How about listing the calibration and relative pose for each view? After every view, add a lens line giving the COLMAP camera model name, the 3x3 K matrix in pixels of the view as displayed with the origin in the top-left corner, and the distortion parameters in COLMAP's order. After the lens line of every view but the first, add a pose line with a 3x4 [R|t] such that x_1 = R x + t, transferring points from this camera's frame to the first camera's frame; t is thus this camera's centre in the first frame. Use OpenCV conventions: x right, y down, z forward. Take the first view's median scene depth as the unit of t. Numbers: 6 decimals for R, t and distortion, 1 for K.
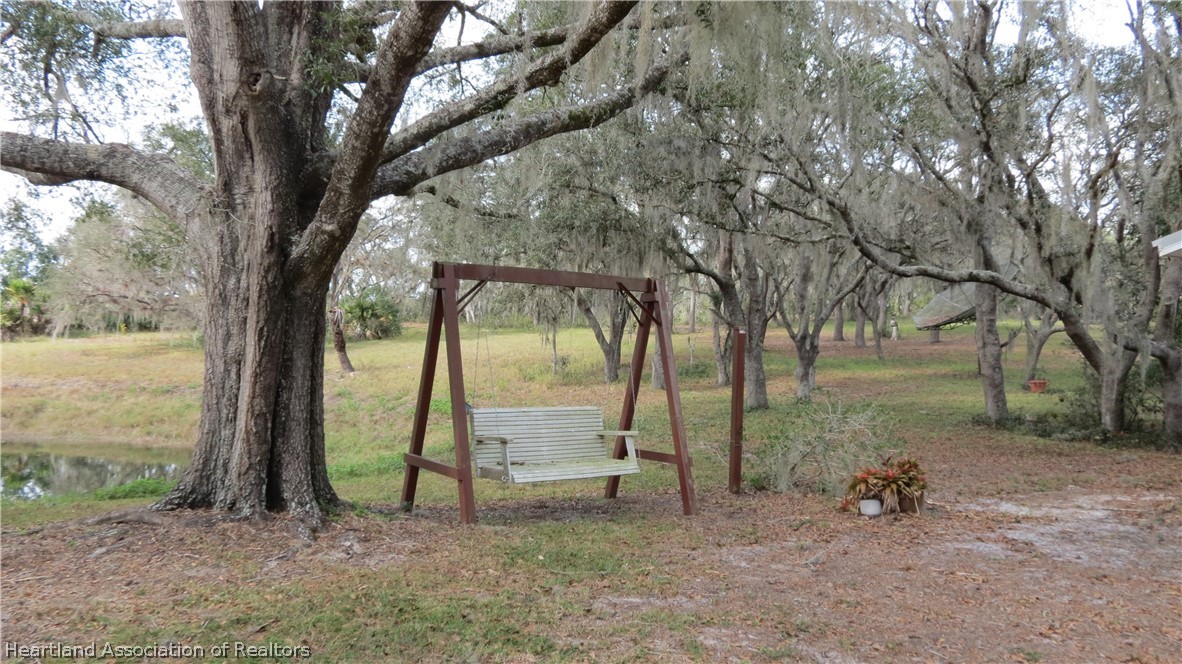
lens RADIAL K [[973.8, 0, 589.4], [0, 973.8, 334.9], [0, 0, 1]] dist [-0.041997, 0.001252]
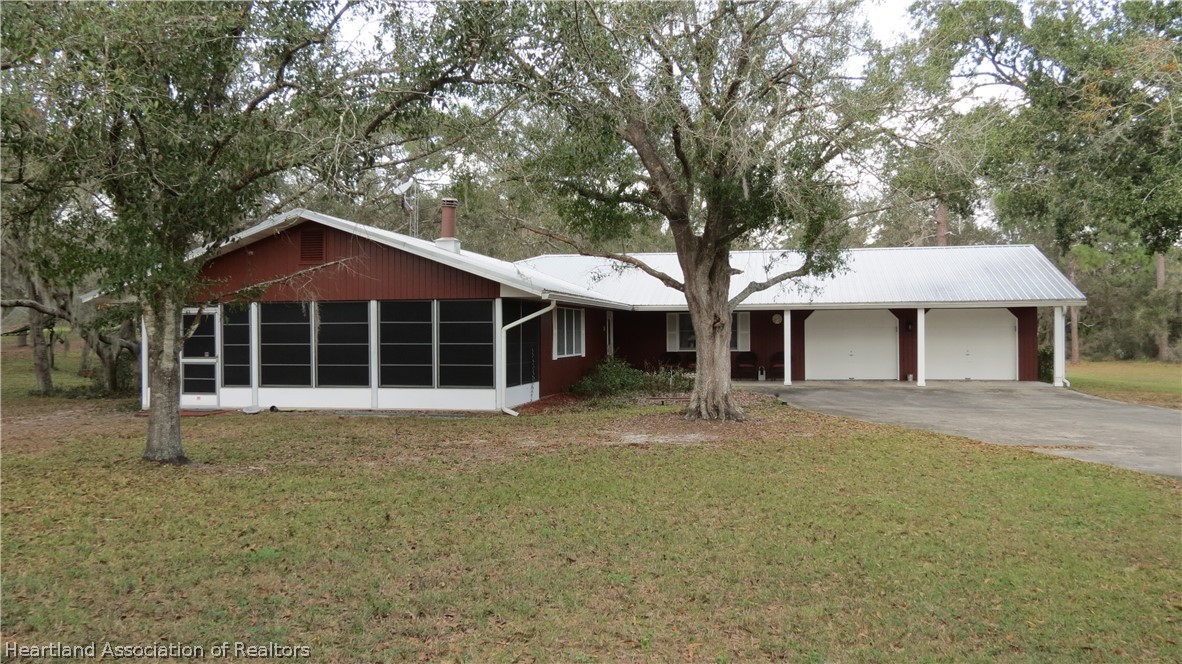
lens RADIAL K [[973.8, 0, 589.4], [0, 973.8, 334.9], [0, 0, 1]] dist [-0.041997, 0.001252]
pose [[0.649487, -0.027304, 0.759882, -0.182702], [0.028463, 0.999528, 0.011588, 0.002527], [-0.759840, 0.014102, 0.649957, -0.675874]]
